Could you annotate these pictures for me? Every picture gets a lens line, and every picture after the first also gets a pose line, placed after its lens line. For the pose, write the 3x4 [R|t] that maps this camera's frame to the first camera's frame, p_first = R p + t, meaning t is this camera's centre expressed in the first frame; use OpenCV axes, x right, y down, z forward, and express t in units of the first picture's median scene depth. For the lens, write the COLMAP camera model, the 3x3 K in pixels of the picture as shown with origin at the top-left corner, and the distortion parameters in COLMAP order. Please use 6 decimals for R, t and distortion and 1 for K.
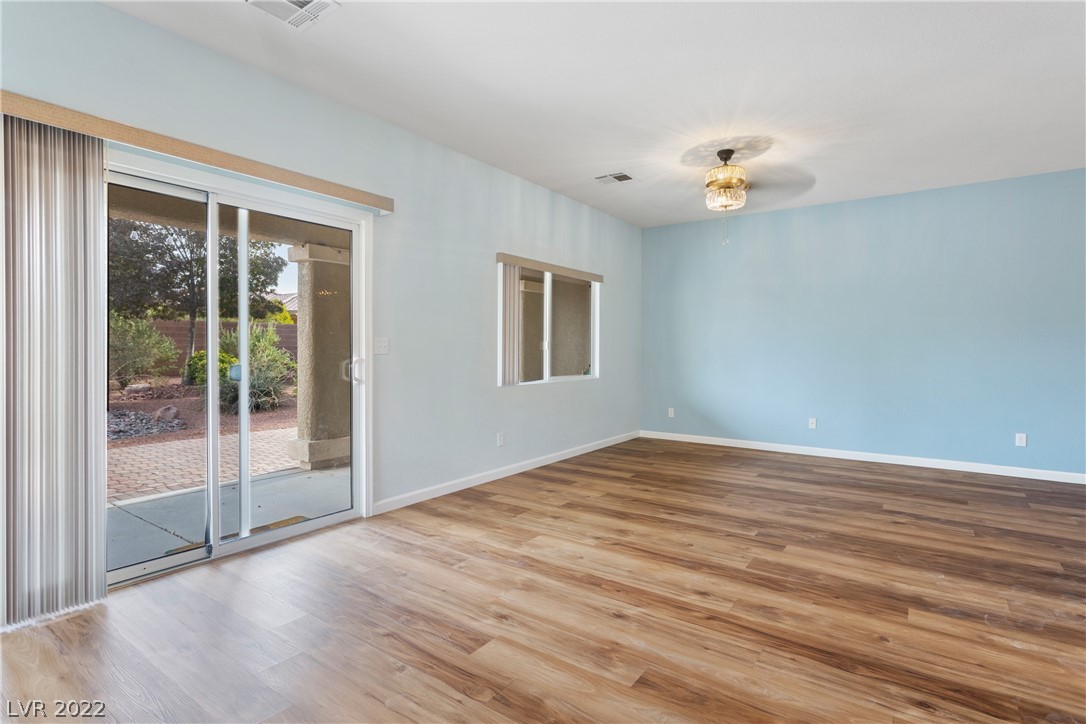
lens RADIAL K [[536.5, 0, 543.5], [0, 536.5, 357.2], [0, 0, 1]] dist [-0.005218, 0.000531]
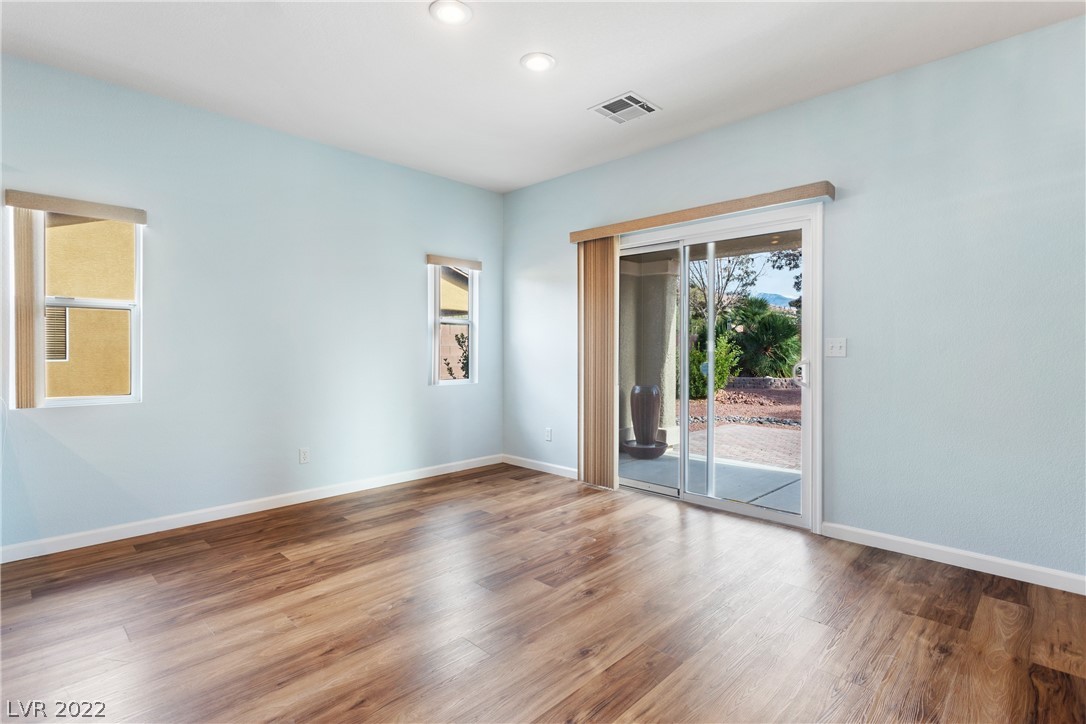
lens RADIAL K [[528.8, 0, 540.5], [0, 528.8, 352.9], [0, 0, 1]] dist [0.002840, 0.000131]
pose [[-0.155516, 0.002938, -0.987829, 0.754371], [-0.016193, 0.999854, 0.005523, -0.009916], [0.987701, 0.016855, -0.155446, 0.788065]]
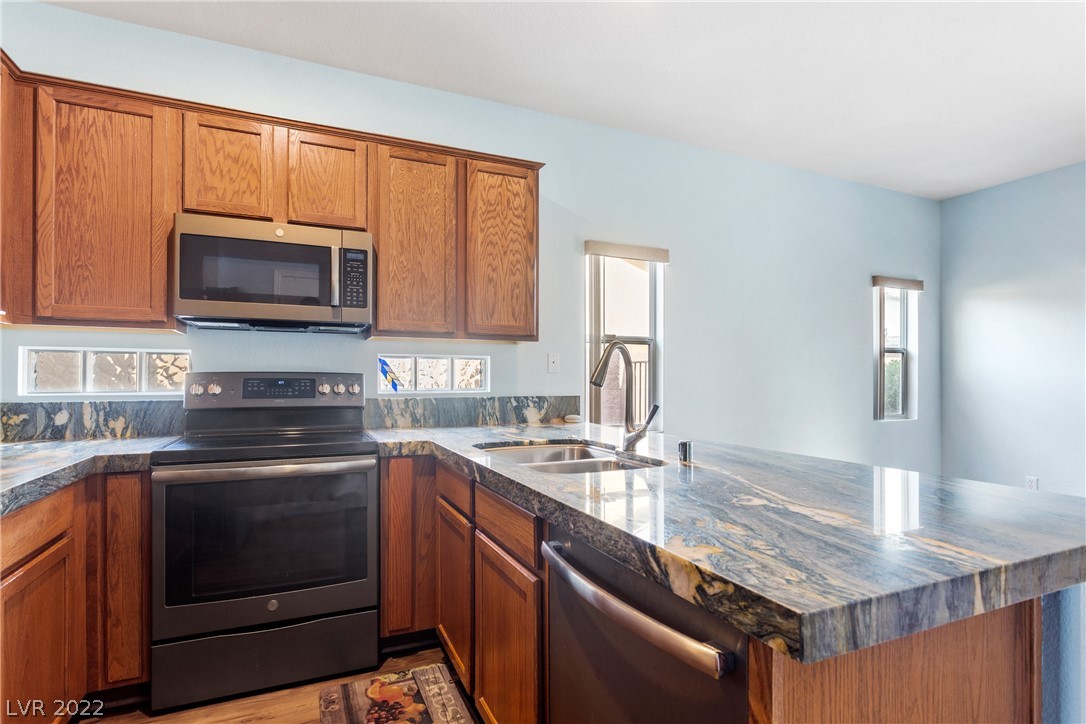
lens RADIAL K [[536.5, 0, 543.5], [0, 536.5, 357.2], [0, 0, 1]] dist [-0.005218, 0.000531]
pose [[-0.510244, -0.039634, -0.859116, 0.929420], [-0.016230, 0.999203, -0.036458, -0.003745], [0.859877, -0.004659, -0.510481, 0.196266]]
